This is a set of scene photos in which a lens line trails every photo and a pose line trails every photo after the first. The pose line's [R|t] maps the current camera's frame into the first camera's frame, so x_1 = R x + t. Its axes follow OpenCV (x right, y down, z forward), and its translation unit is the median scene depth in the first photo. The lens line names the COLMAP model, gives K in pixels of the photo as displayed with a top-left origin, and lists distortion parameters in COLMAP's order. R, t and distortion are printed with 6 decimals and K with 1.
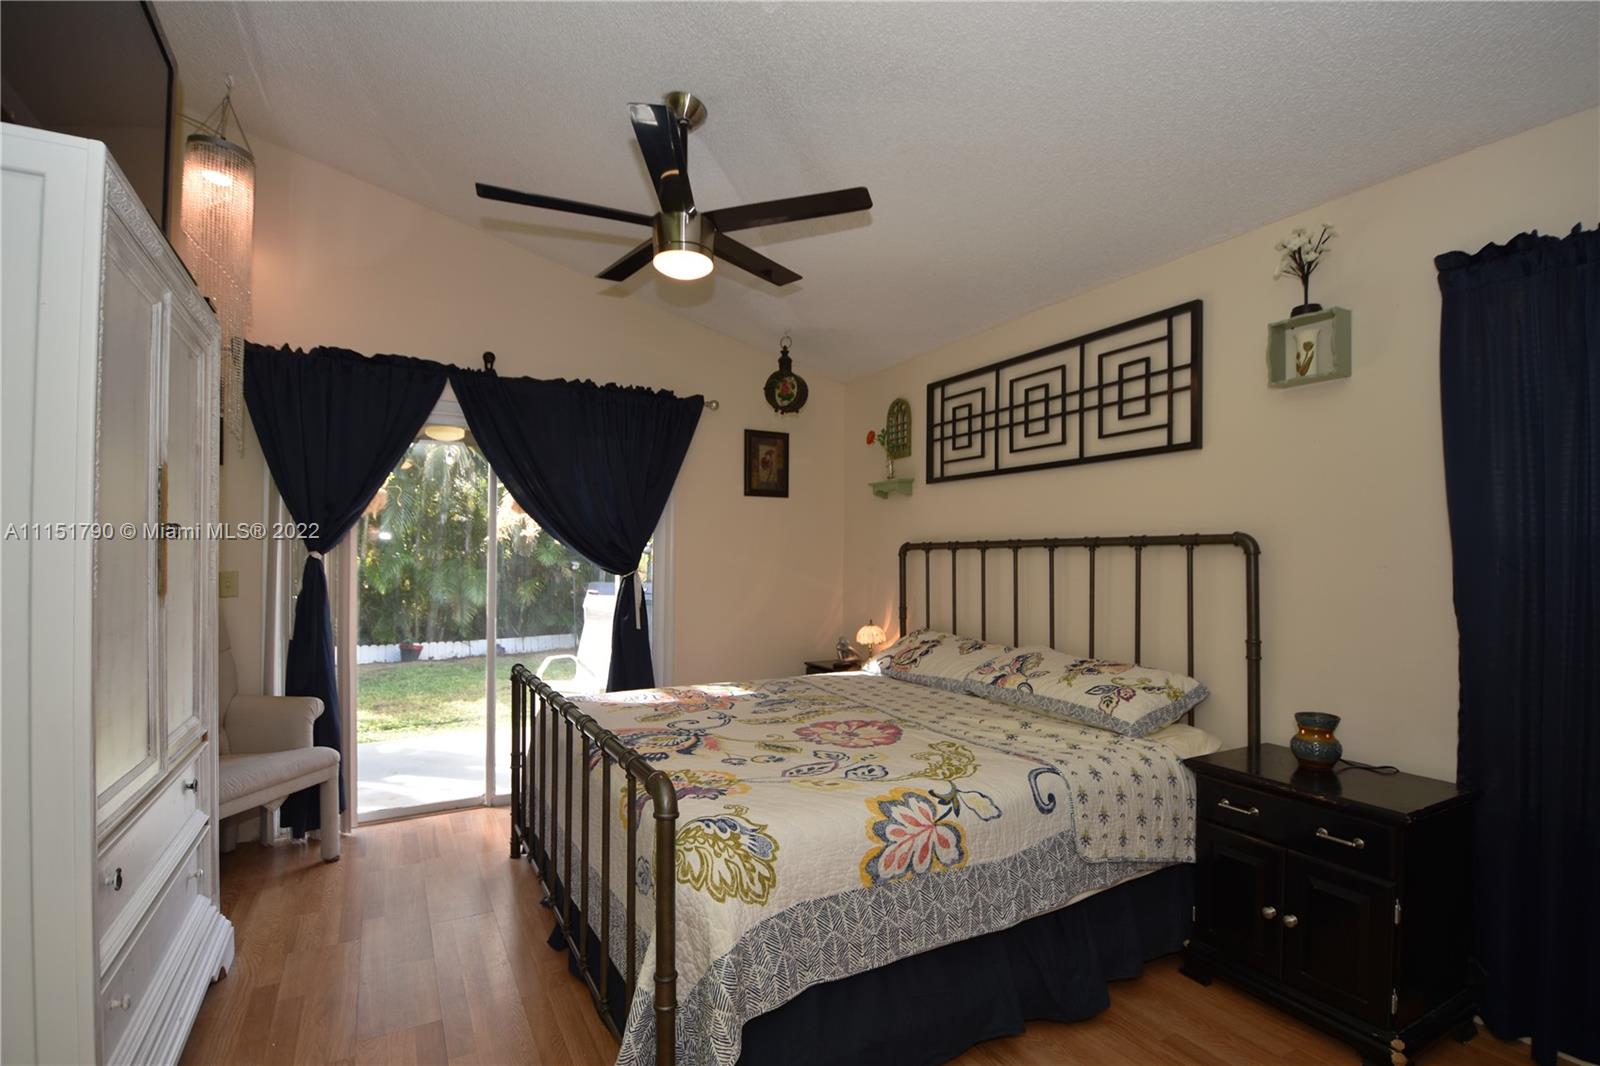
lens RADIAL K [[723.6, 0, 772.6], [0, 723.6, 557.3], [0, 0, 1]] dist [0.001618, -0.000079]
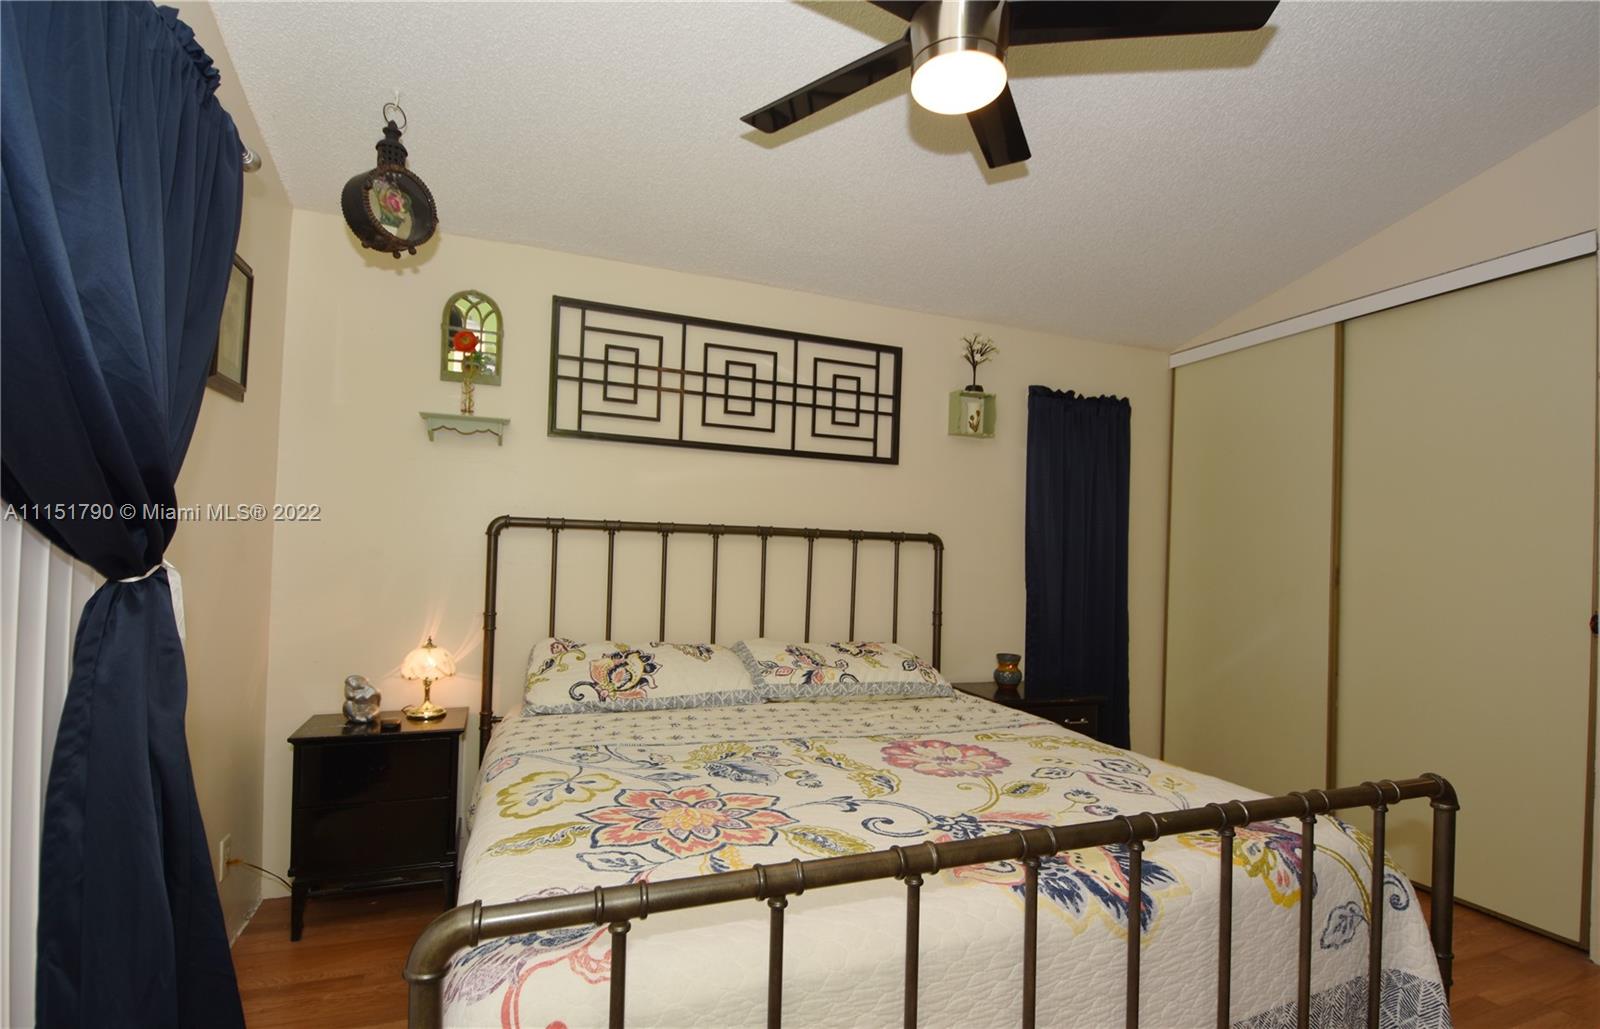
lens RADIAL K [[638.0, 0, 799.3], [0, 638.0, 542.6], [0, 0, 1]] dist [-0.001160, -0.000060]
pose [[0.168112, 0.012202, 0.985692, -0.520510], [-0.032552, 0.999447, -0.006821, -0.000451], [-0.985230, -0.030940, 0.168416, 0.939430]]
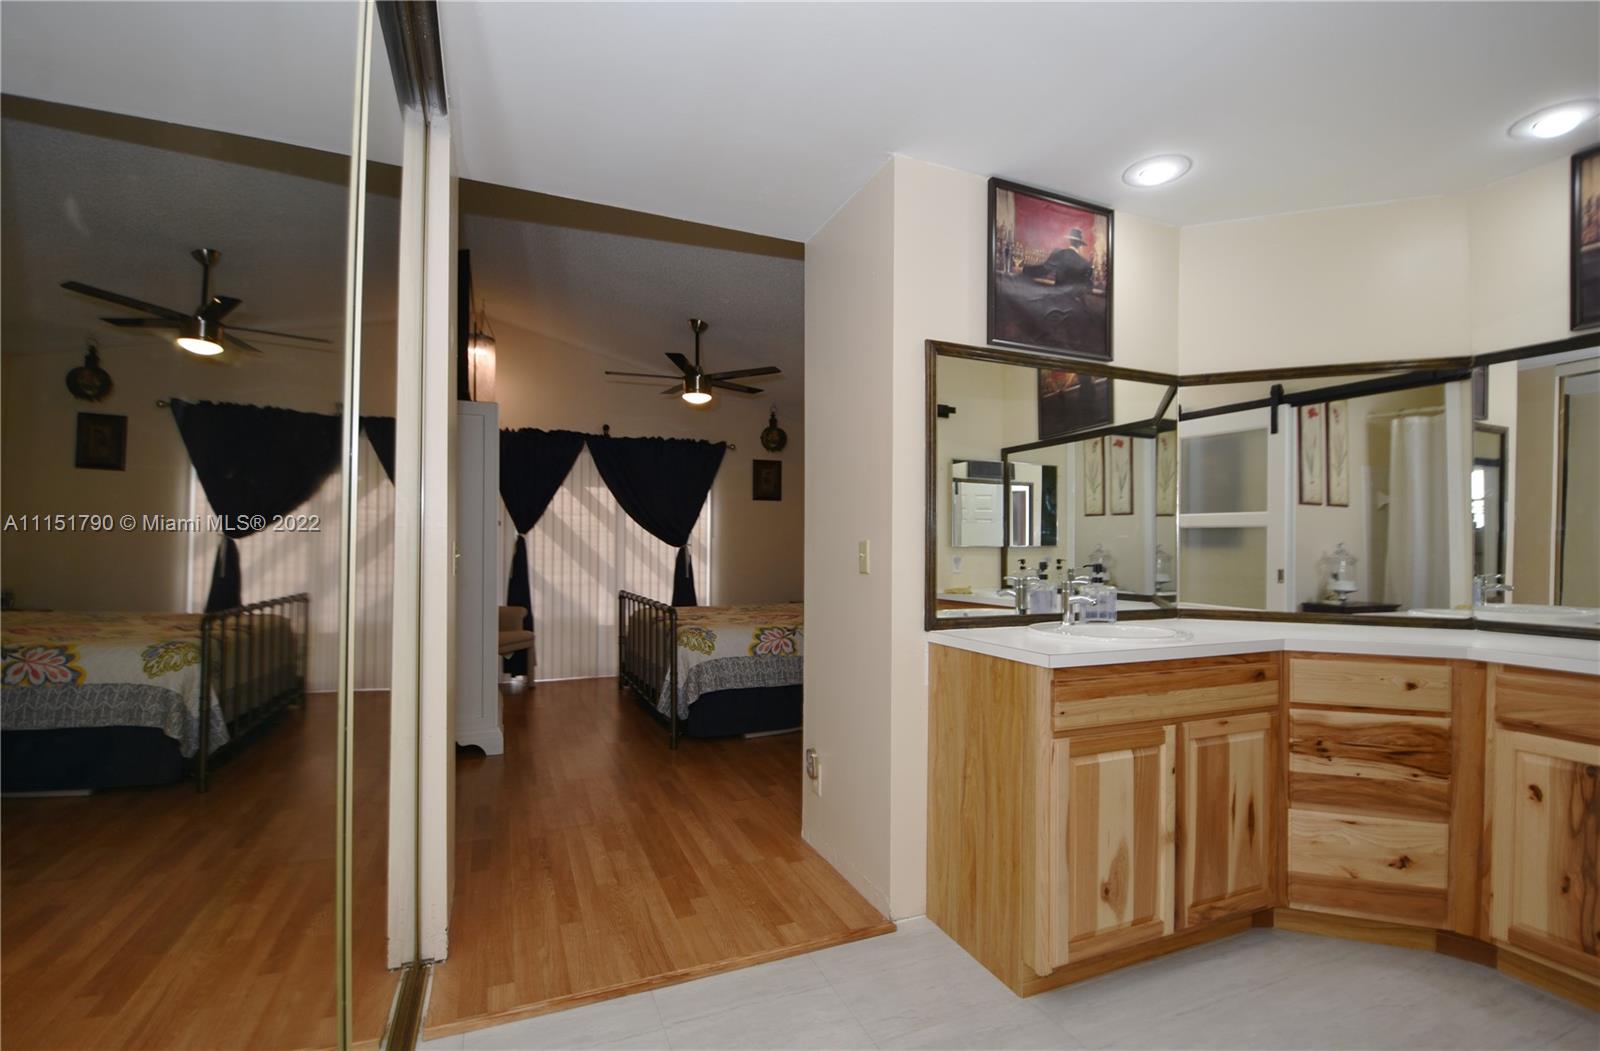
lens RADIAL K [[710.8, 0, 761.1], [0, 710.8, 537.3], [0, 0, 1]] dist [-0.001193, -0.000287]
pose [[0.991148, -0.003254, -0.132718, 0.300569], [0.001838, 0.999940, -0.010793, 0.026993], [0.132745, 0.010453, 0.991095, -0.930264]]
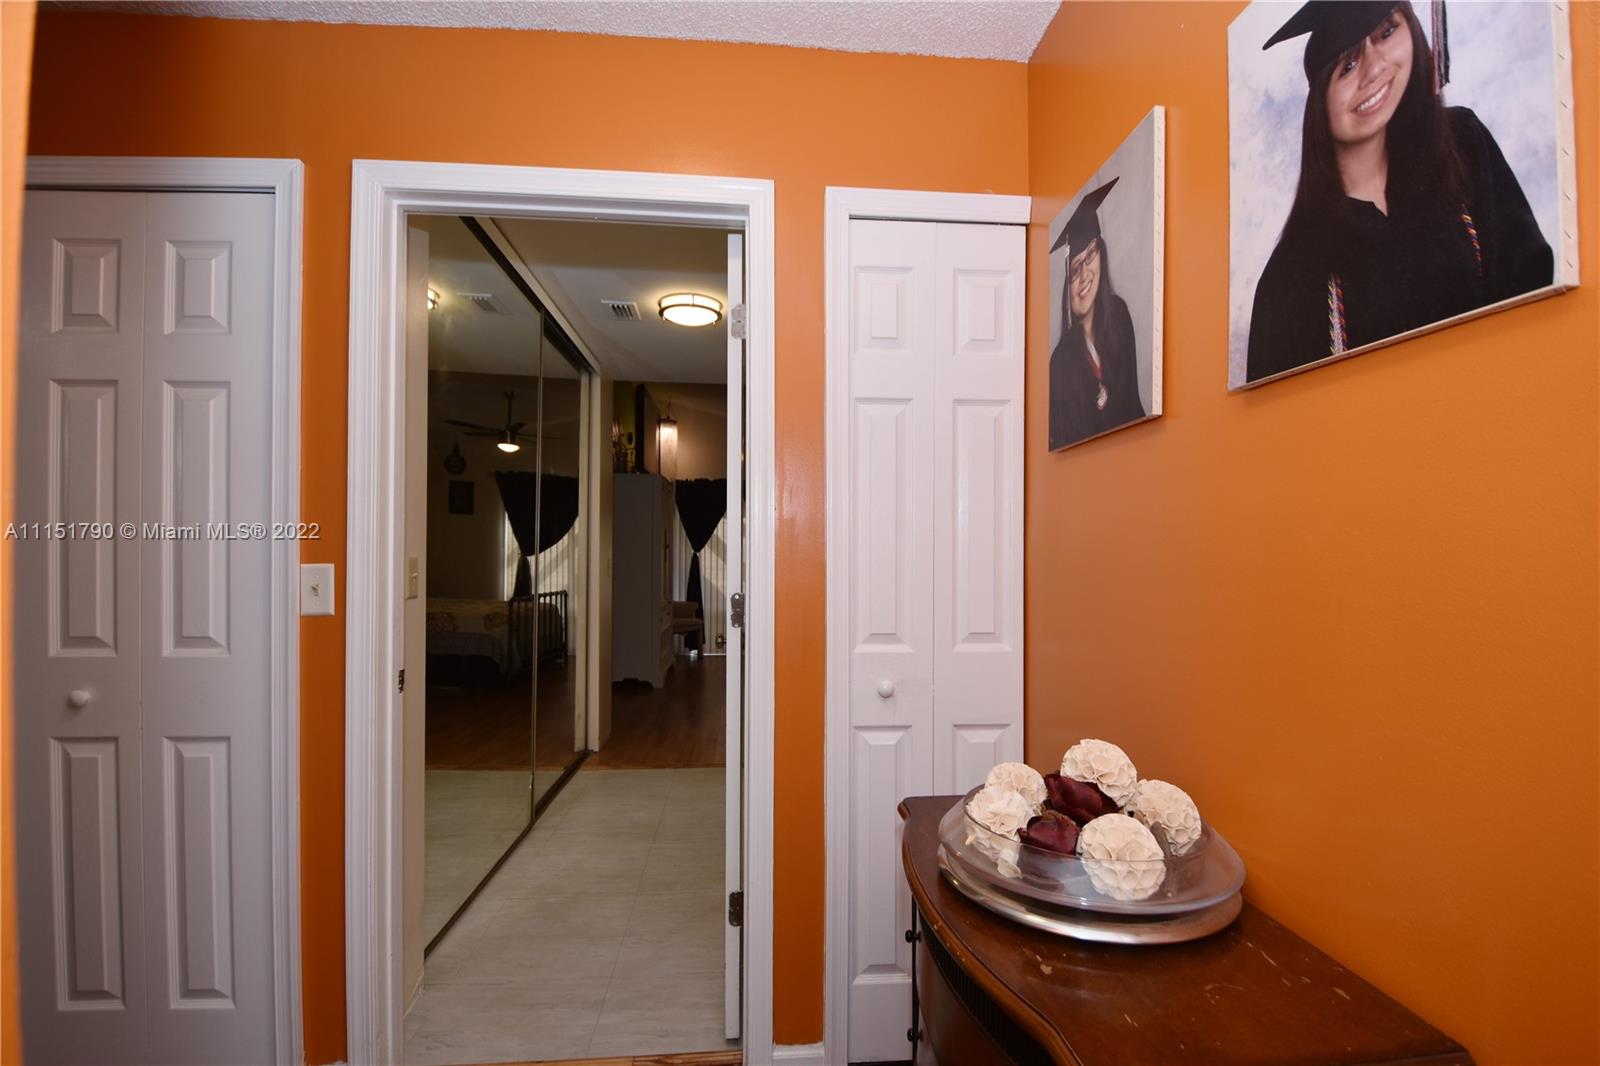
lens RADIAL K [[723.6, 0, 772.6], [0, 723.6, 557.3], [0, 0, 1]] dist [0.001618, -0.000079]
pose [[0.893708, -0.002382, -0.448642, 1.031291], [0.003166, 0.999994, 0.000998, 0.013477], [0.448637, -0.002313, 0.893711, -1.584164]]
